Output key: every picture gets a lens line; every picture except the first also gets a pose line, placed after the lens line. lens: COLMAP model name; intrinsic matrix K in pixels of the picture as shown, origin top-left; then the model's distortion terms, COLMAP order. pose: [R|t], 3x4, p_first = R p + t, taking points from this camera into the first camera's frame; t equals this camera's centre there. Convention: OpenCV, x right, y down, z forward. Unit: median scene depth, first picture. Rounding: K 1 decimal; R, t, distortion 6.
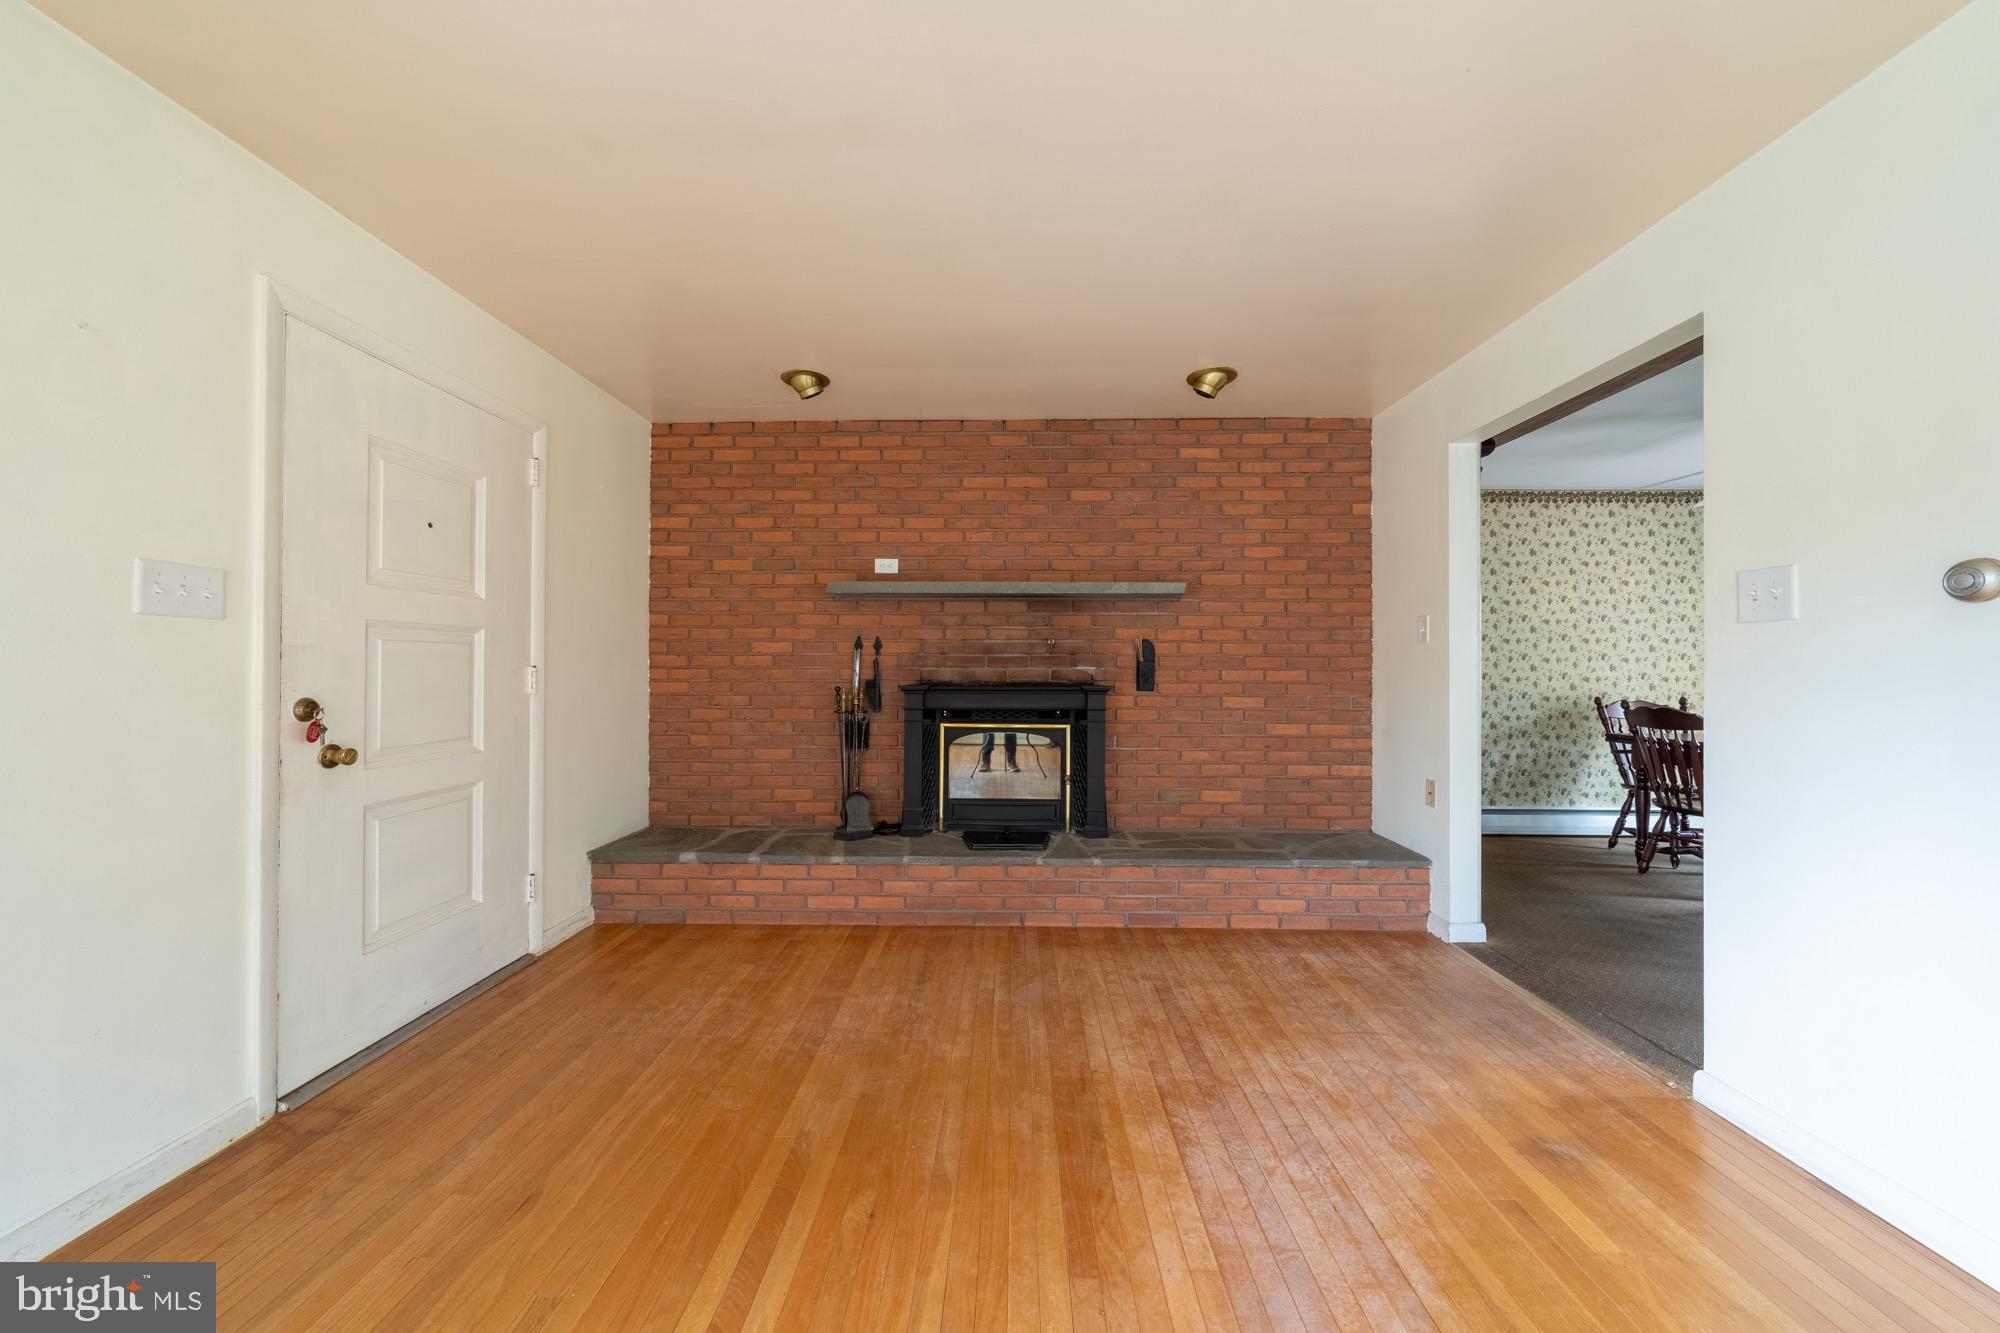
lens RADIAL K [[685.6, 0, 990.6], [0, 685.6, 664.4], [0, 0, 1]] dist [0.000556, -0.000052]
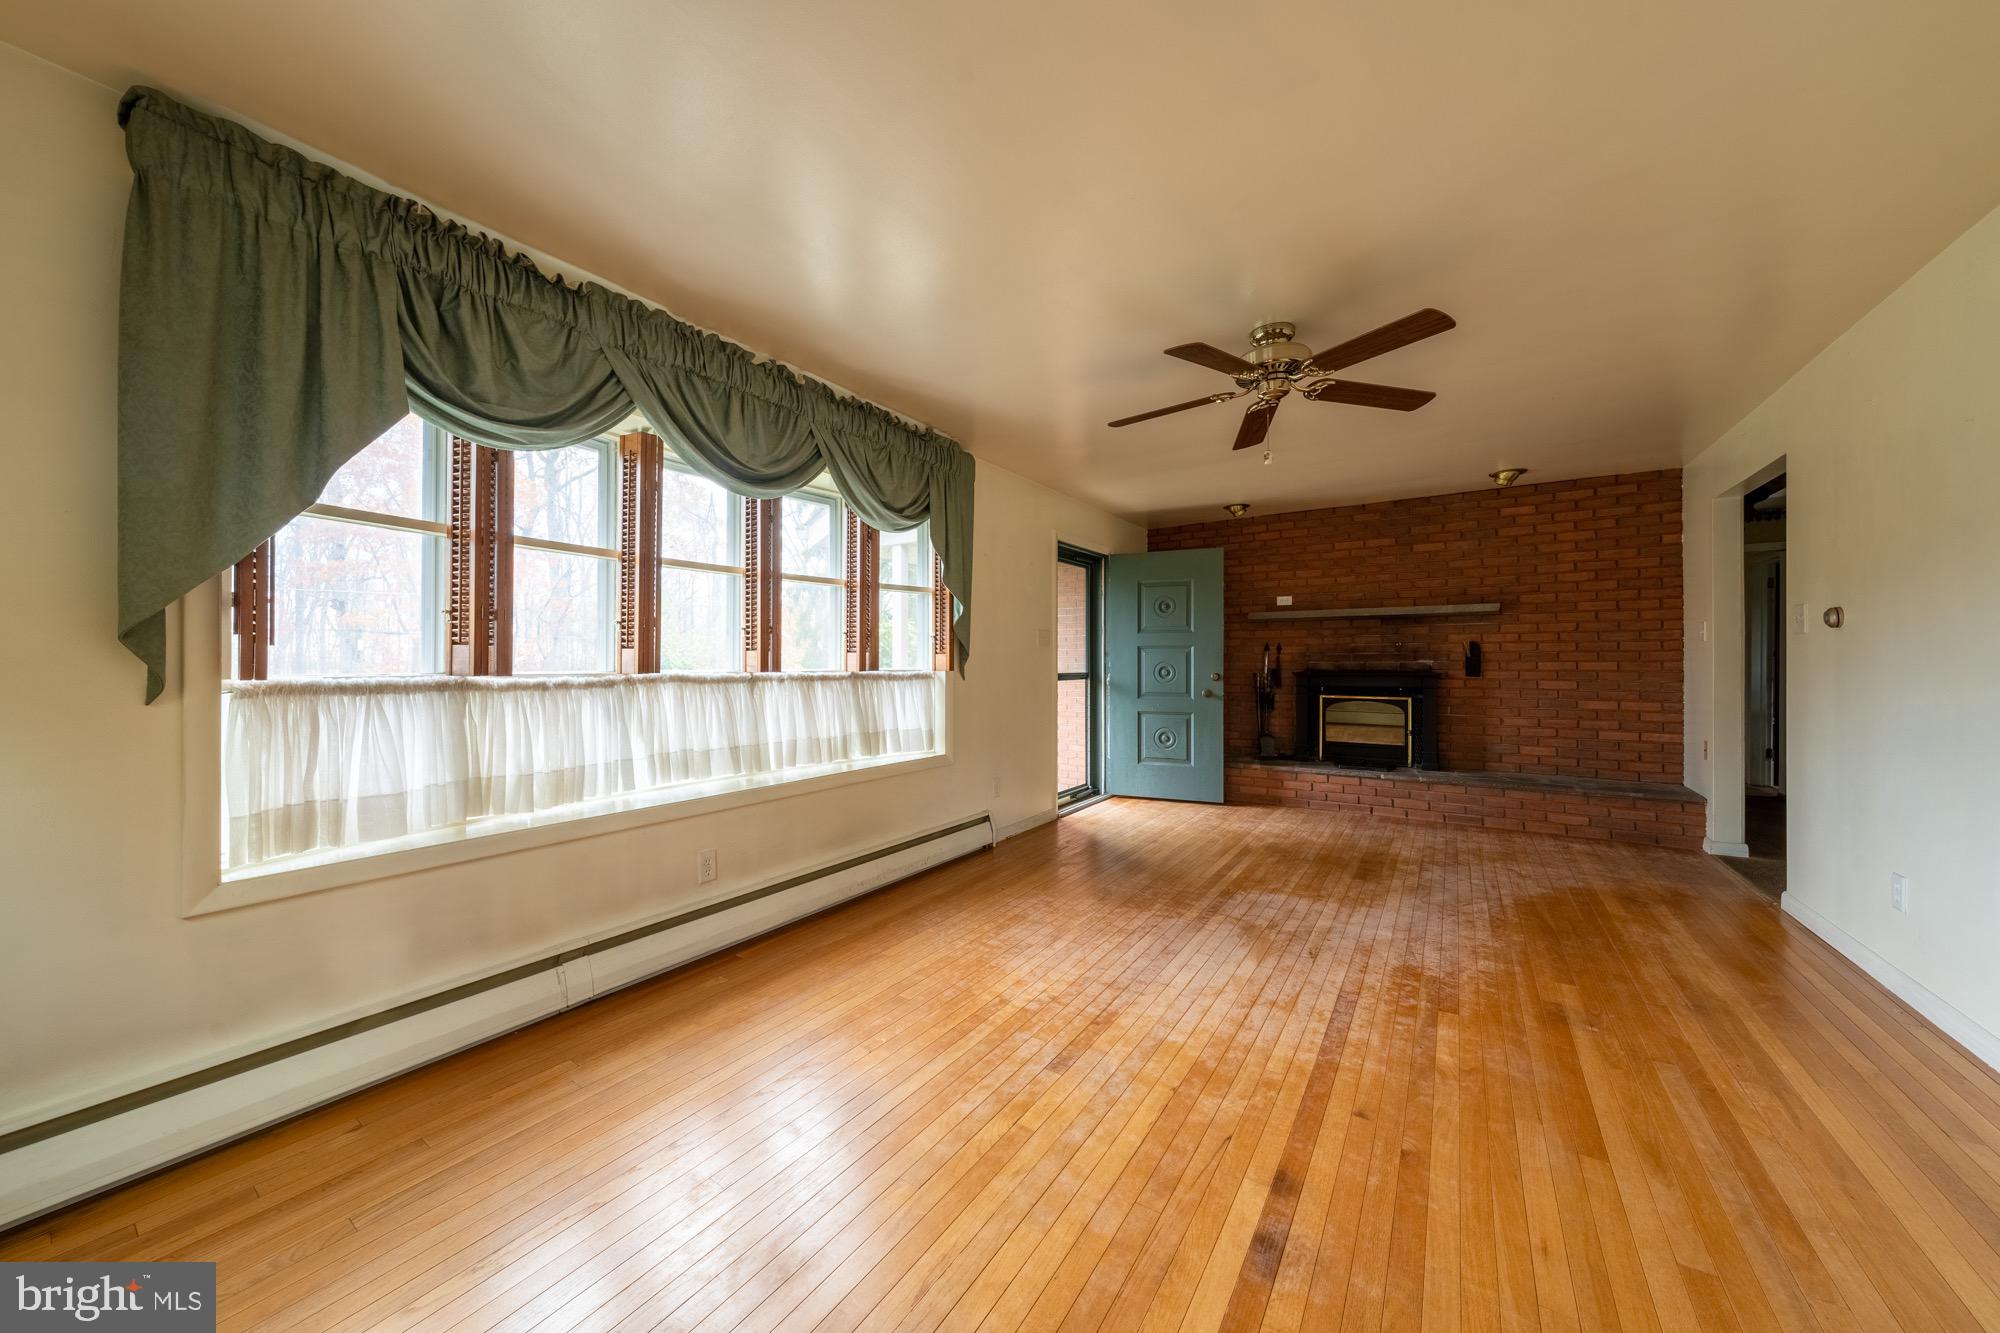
lens RADIAL K [[685.6, 0, 999.8], [0, 685.6, 664.8], [0, 0, 1]] dist [0.000556, -0.000052]
pose [[0.853223, -0.003355, -0.521535, 0.127417], [0.009955, 0.999902, 0.009854, -0.011024], [0.521451, -0.013600, 0.853173, -0.790839]]
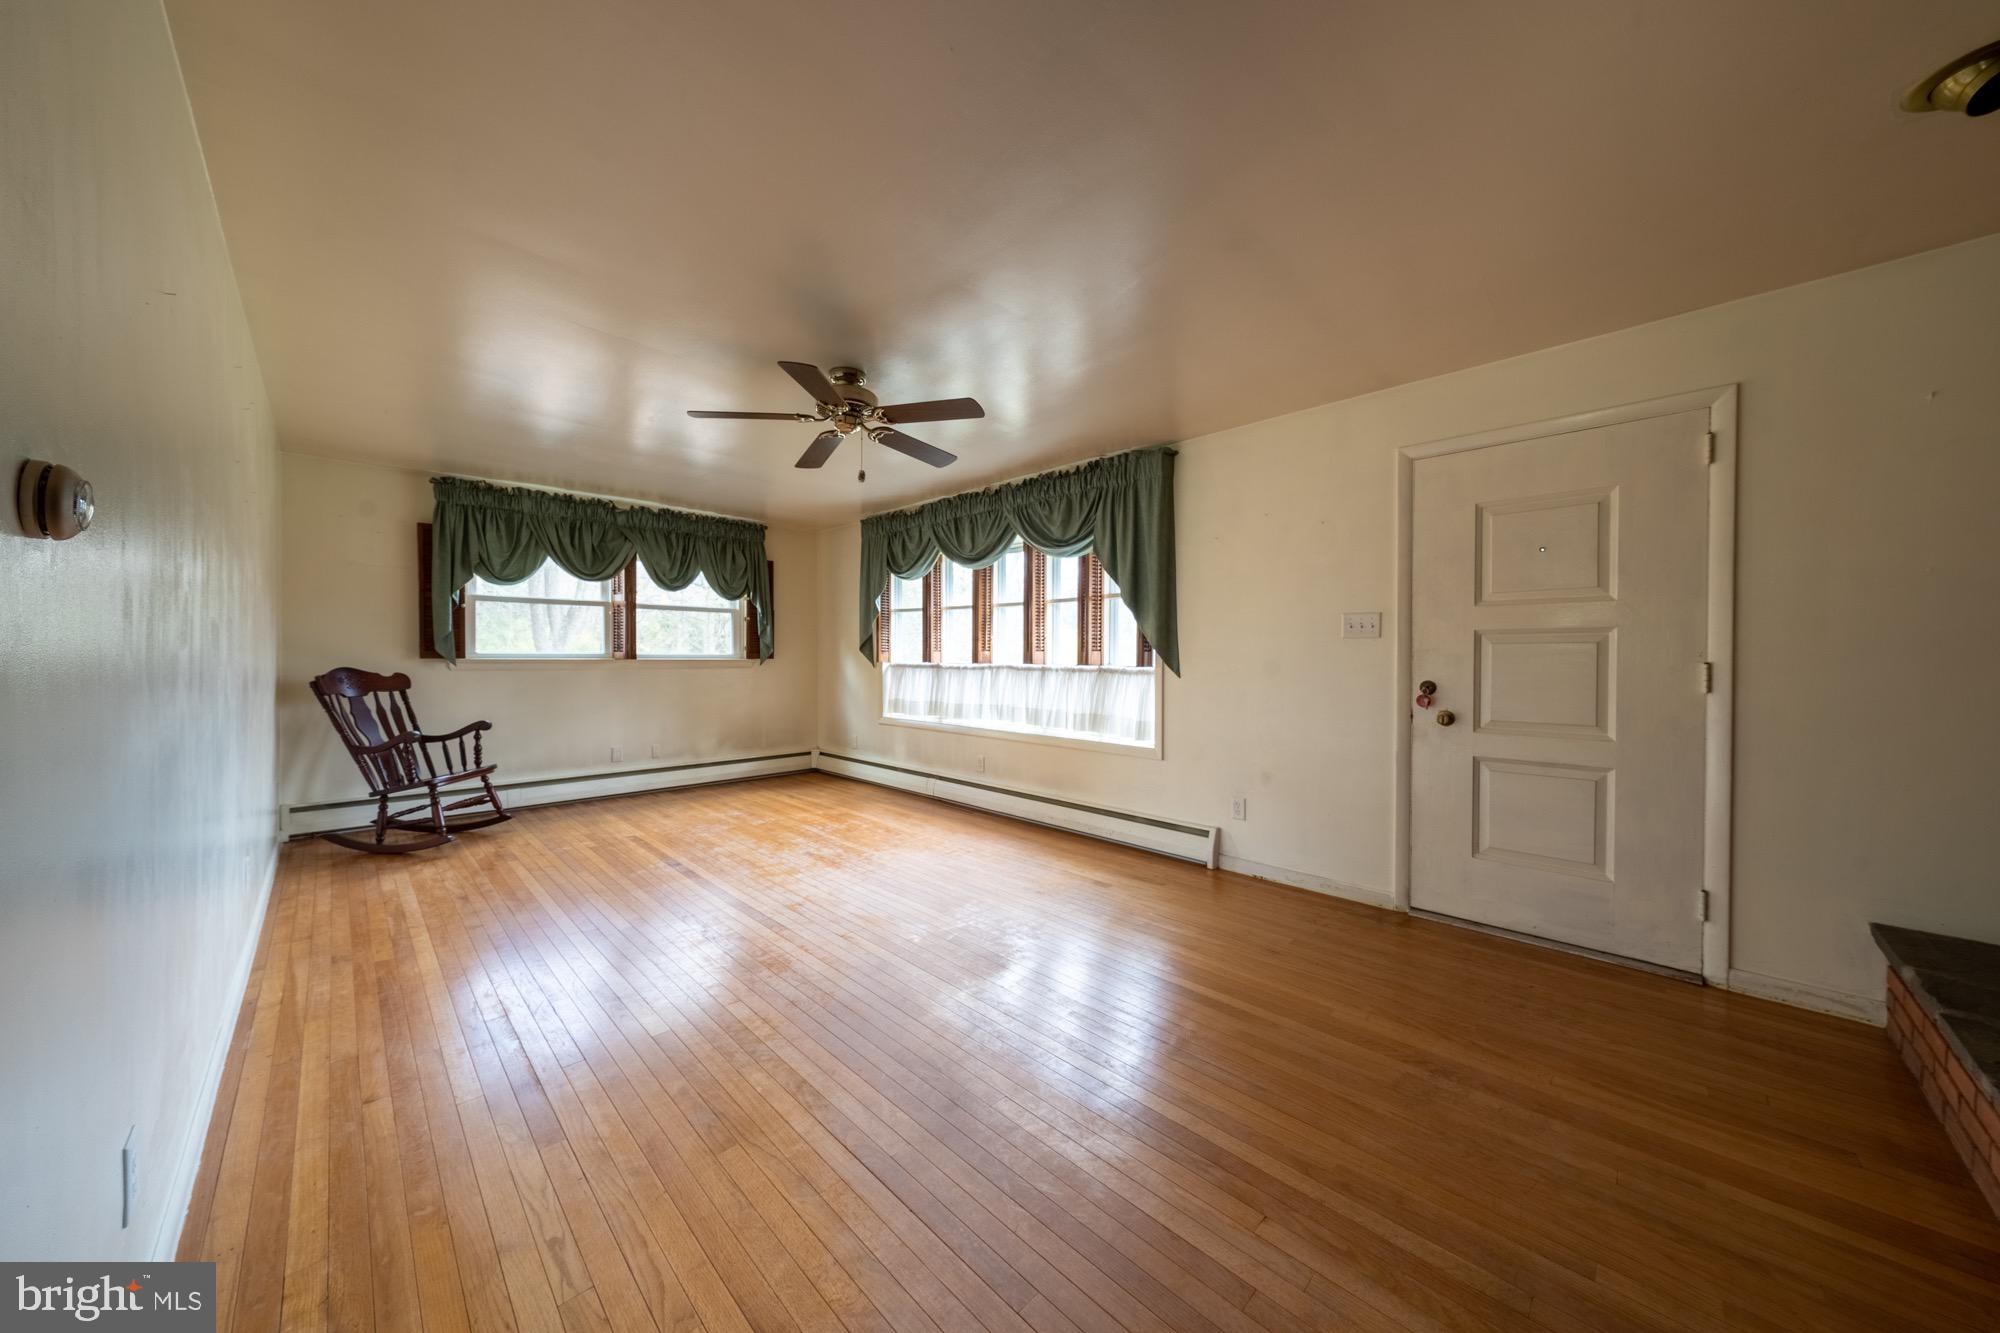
lens RADIAL K [[685.6, 0, 1002.1], [0, 685.6, 668.7], [0, 0, 1]] dist [0.000556, -0.000052]
pose [[-0.689245, -0.000221, -0.724528, 0.477688], [-0.003417, 0.999990, 0.002946, 0.008712], [0.724520, 0.004507, -0.689239, 0.712506]]
